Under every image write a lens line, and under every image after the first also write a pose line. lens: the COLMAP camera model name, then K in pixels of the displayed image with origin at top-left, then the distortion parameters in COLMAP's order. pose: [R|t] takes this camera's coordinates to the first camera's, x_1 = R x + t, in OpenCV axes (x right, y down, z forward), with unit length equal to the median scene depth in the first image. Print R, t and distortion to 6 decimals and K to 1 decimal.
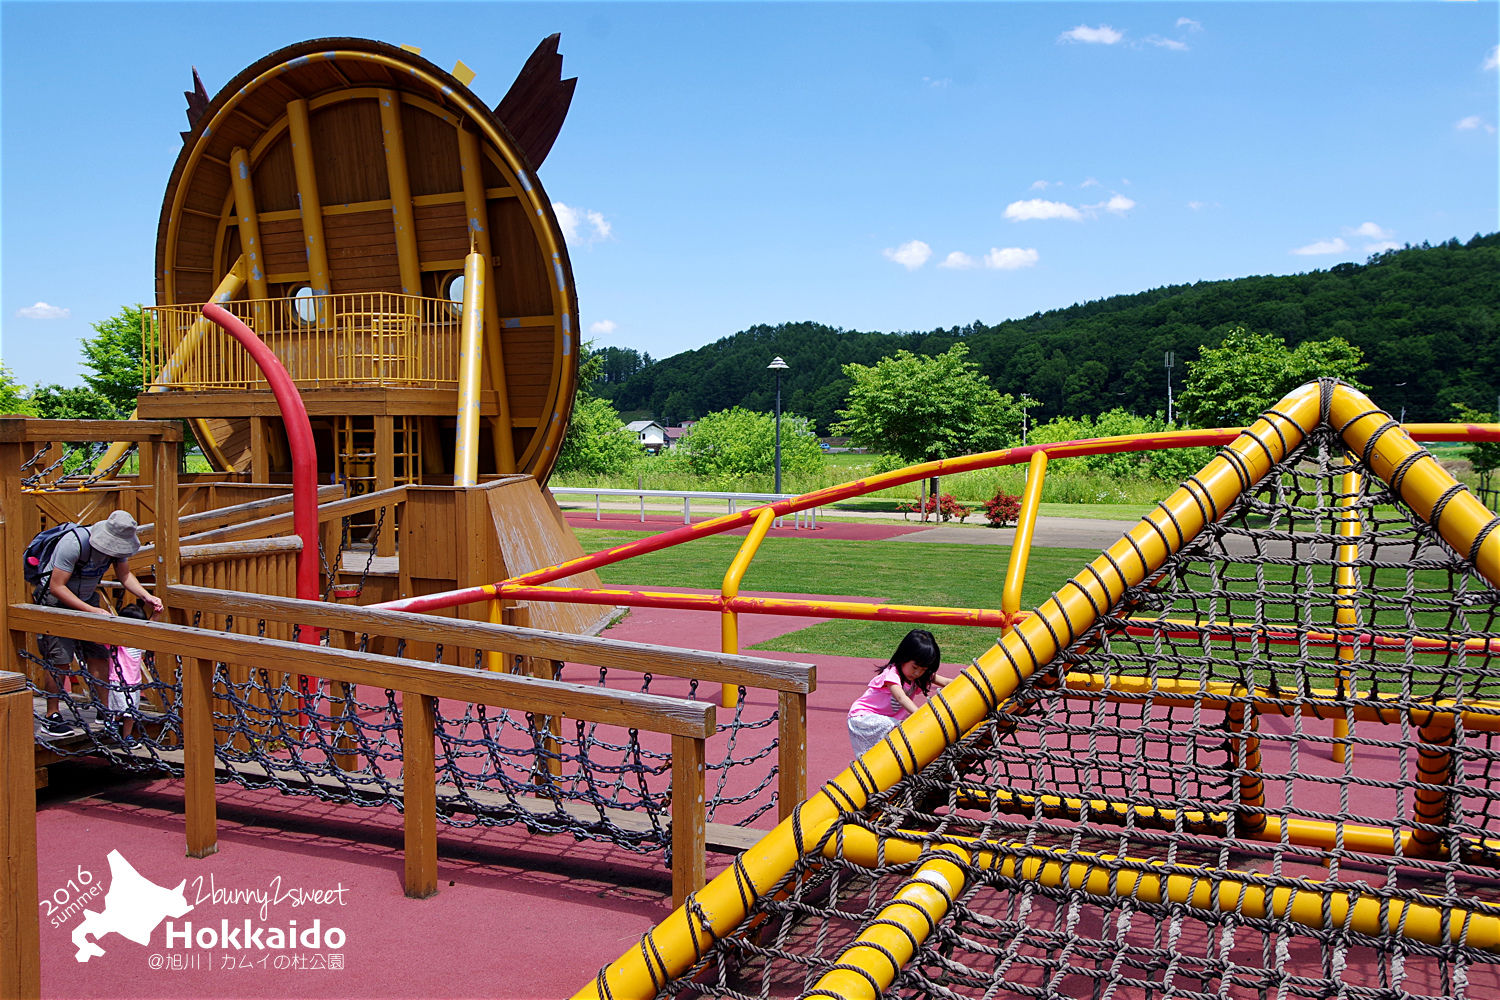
lens RADIAL K [[1431.6, 0, 750.0], [0, 1431.6, 500.0], [0, 0, 1]] dist [-0.069980, 0.129851]
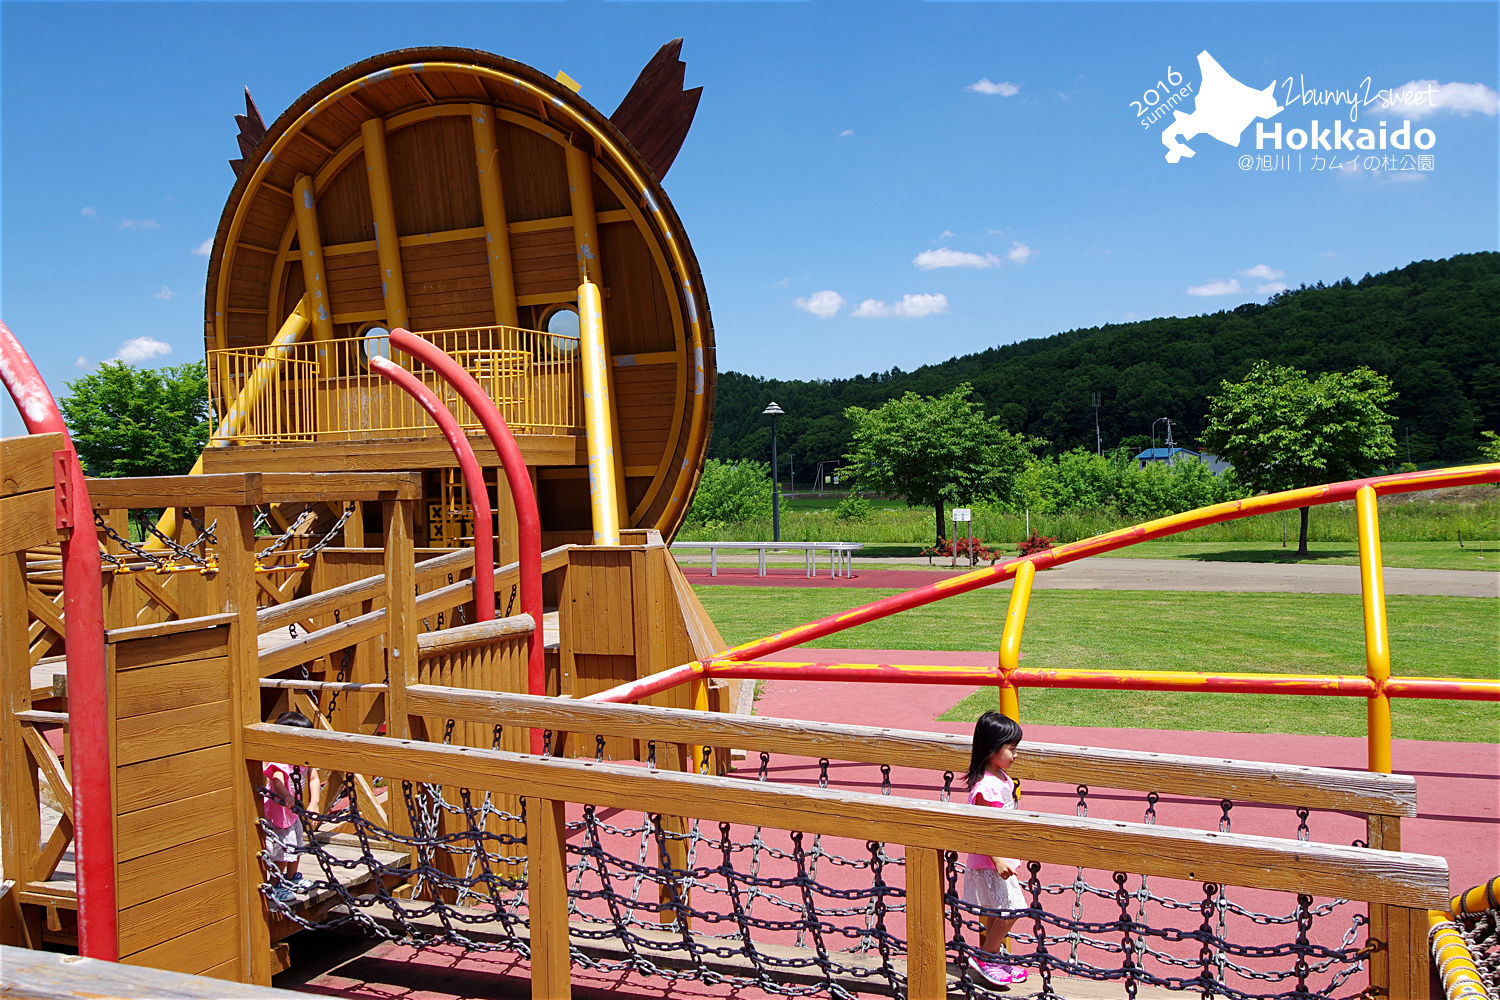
lens RADIAL K [[1368.1, 0, 703.3], [0, 1368.1, 492.3], [0, 0, 1]] dist [-0.069360, 0.114543]
pose [[0.998432, -0.025525, 0.049826, -0.149829], [0.027442, 0.998894, -0.038177, -0.006759], [-0.048796, 0.039484, 0.998028, 0.131954]]
